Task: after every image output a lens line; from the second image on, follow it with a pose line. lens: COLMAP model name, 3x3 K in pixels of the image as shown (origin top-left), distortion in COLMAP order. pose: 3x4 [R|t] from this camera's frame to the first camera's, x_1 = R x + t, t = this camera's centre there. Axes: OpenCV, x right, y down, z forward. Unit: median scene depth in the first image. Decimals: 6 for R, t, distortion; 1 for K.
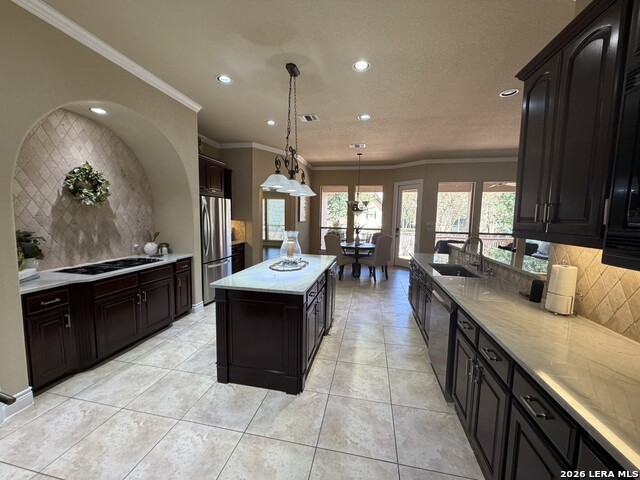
lens RADIAL K [[255.0, 0, 319.5], [0, 255.0, 240.1], [0, 0, 1]] dist [-0.000008, 0.000410]
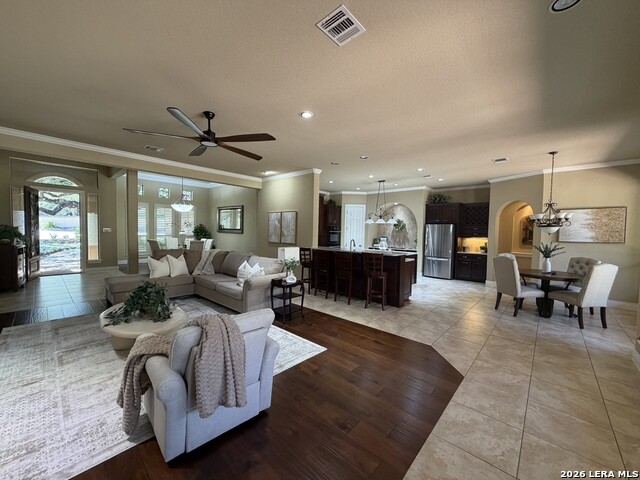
lens RADIAL K [[255.0, 0, 316.8], [0, 255.0, 238.7], [0, 0, 1]] dist [-0.000008, 0.000410]
pose [[-0.512807, -0.008388, -0.858463, 2.643297], [-0.113552, 0.991830, 0.058140, -0.102563], [0.850961, 0.127294, -0.509570, 1.852671]]
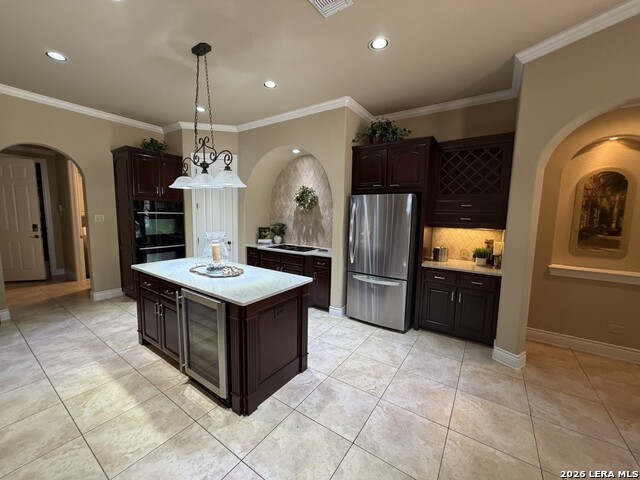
lens RADIAL K [[255.0, 0, 318.3], [0, 255.0, 240.5], [0, 0, 1]] dist [-0.000008, 0.000410]
pose [[-0.390198, 0.076453, -0.917551, 0.579874], [-0.111540, 0.985282, 0.129530, -0.169069], [0.913950, 0.152887, -0.375928, 1.745899]]
